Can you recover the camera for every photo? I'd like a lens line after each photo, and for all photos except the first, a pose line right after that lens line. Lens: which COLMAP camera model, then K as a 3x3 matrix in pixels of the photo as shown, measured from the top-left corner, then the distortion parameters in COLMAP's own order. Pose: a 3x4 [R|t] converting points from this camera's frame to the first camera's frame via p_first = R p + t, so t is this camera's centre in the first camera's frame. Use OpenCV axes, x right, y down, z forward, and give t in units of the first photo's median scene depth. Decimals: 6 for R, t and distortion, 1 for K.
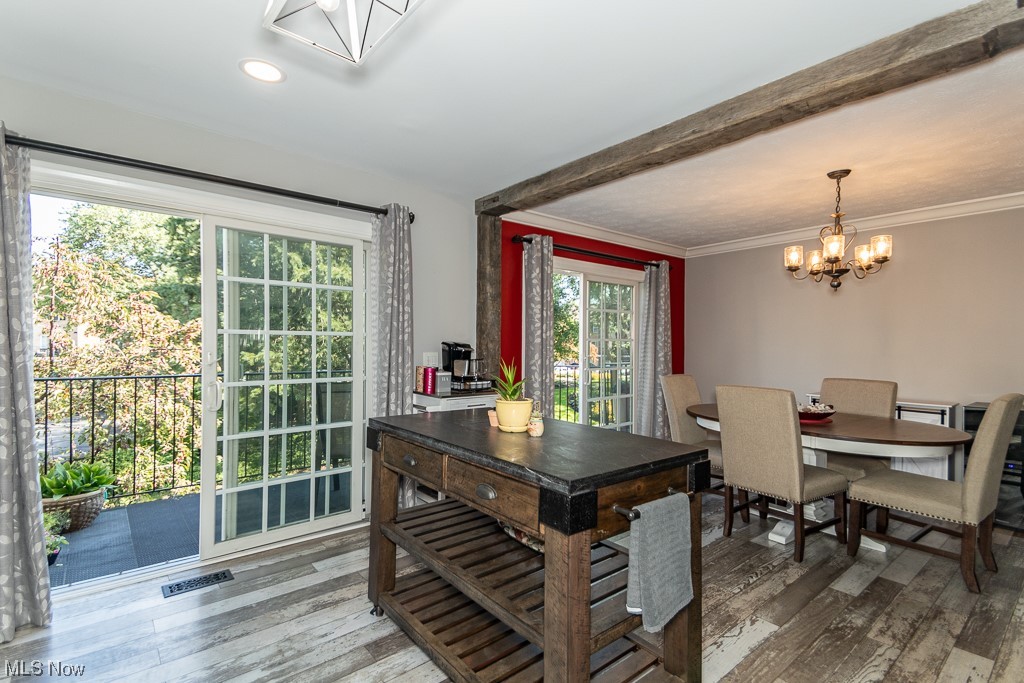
lens RADIAL K [[471.7, 0, 510.0], [0, 471.7, 348.2], [0, 0, 1]] dist [0.080728, -0.030363]
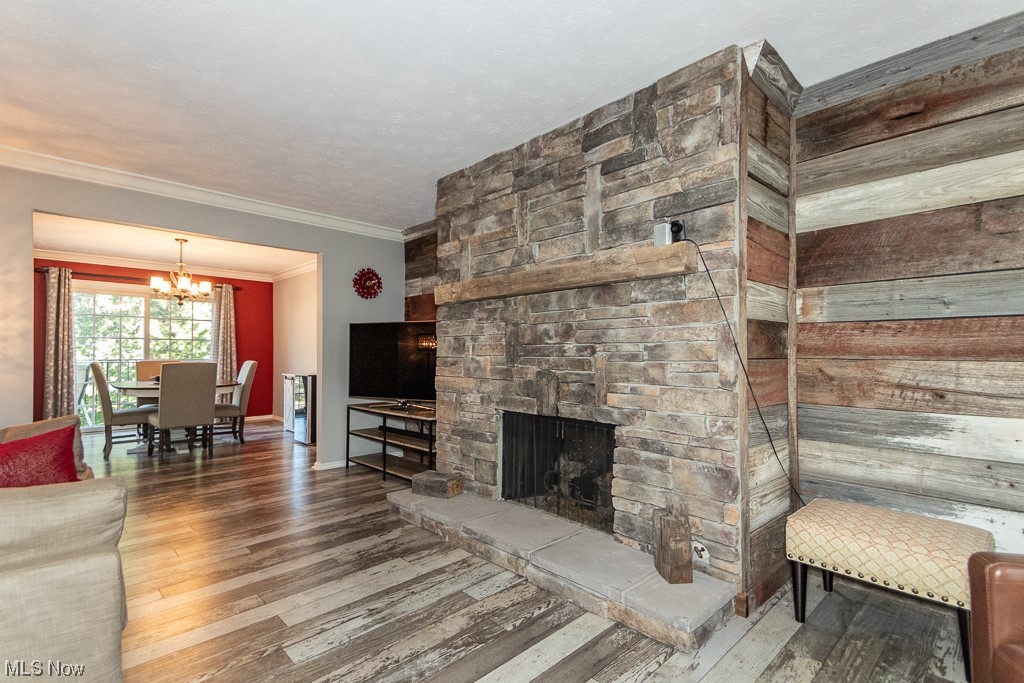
lens RADIAL K [[471.7, 0, 510.0], [0, 471.7, 348.2], [0, 0, 1]] dist [0.080728, -0.030363]
pose [[0.997627, -0.005403, 0.068645, 1.472349], [0.006689, 0.999806, -0.018512, 0.057450], [-0.068532, 0.018927, 0.997469, -0.693001]]
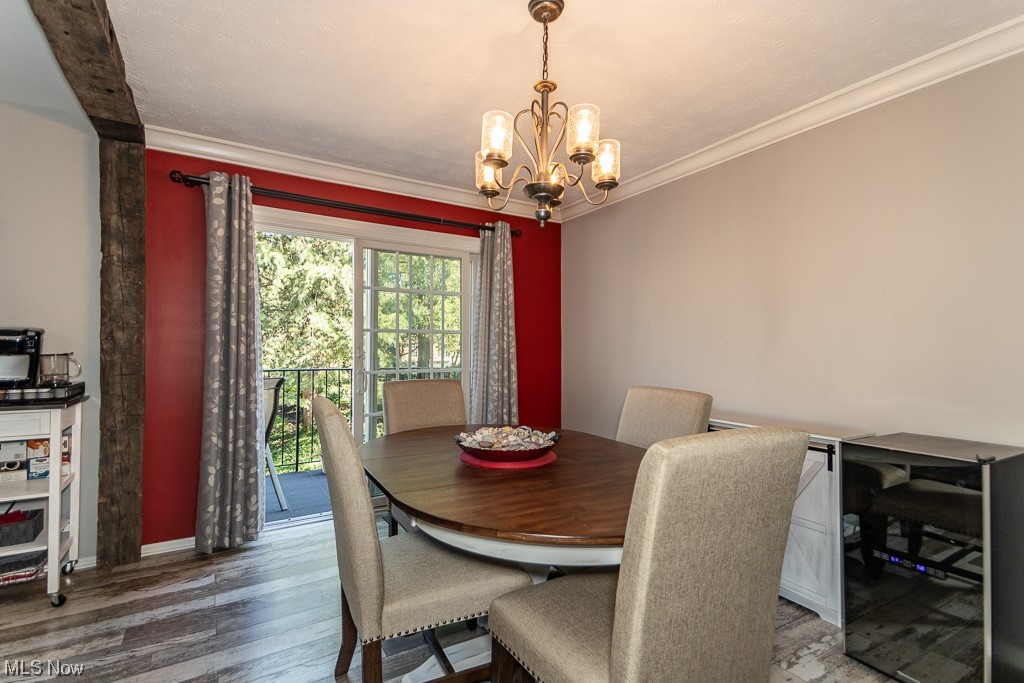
lens RADIAL K [[471.7, 0, 510.0], [0, 471.7, 348.2], [0, 0, 1]] dist [0.080728, -0.030363]
pose [[0.987678, -0.001579, -0.156494, 0.614276], [-0.000003, 0.999949, -0.010111, 0.021043], [0.156502, 0.009987, 0.987627, 0.400513]]
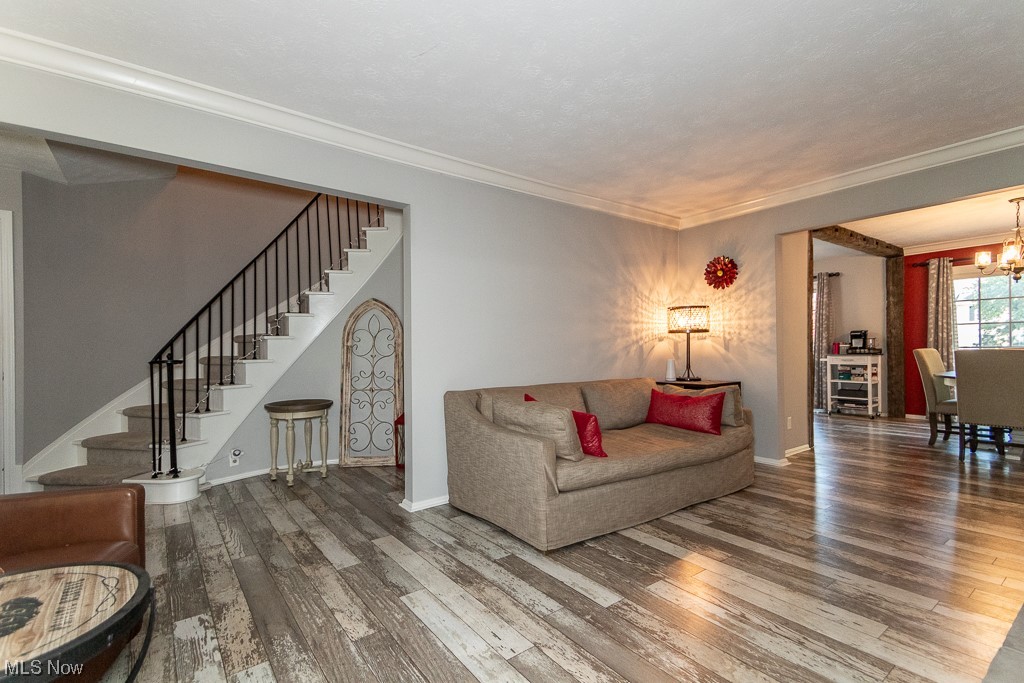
lens RADIAL K [[471.7, 0, 510.0], [0, 471.7, 348.2], [0, 0, 1]] dist [0.080728, -0.030363]
pose [[-0.048440, -0.007355, -0.998799, 1.867729], [0.004762, 0.999960, -0.007595, 0.066645], [0.998815, -0.005124, -0.048403, -0.350100]]
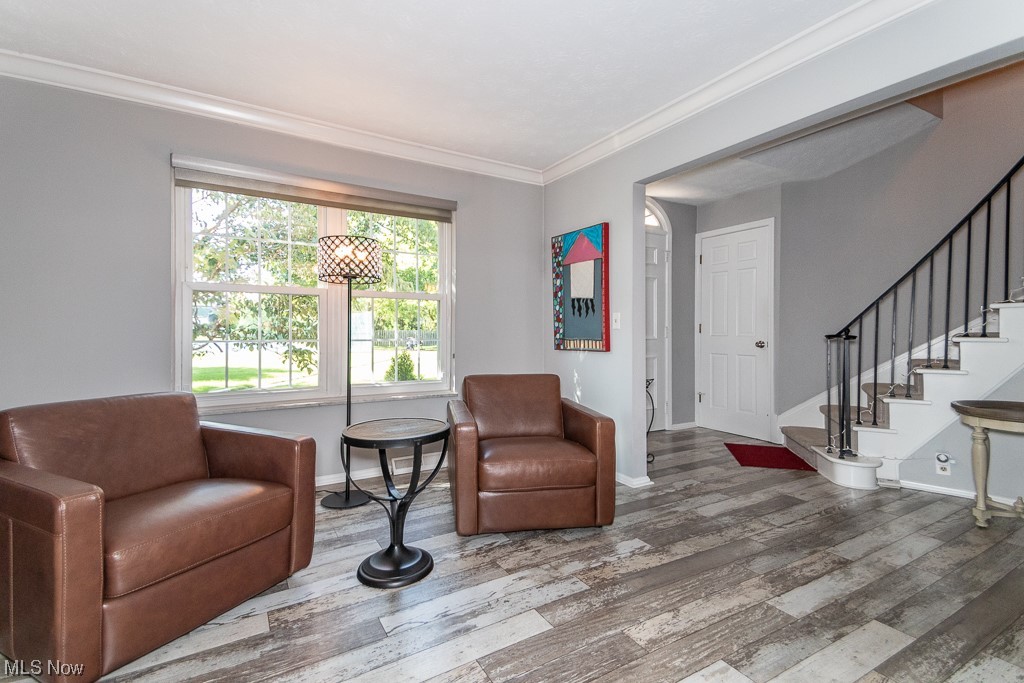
lens RADIAL K [[471.7, 0, 510.0], [0, 471.7, 348.2], [0, 0, 1]] dist [0.080728, -0.030363]
pose [[-0.985712, -0.015415, 0.167733, 1.455210], [-0.008371, 0.999056, 0.042623, 0.071072], [-0.168231, 0.040610, -0.984911, -0.099239]]
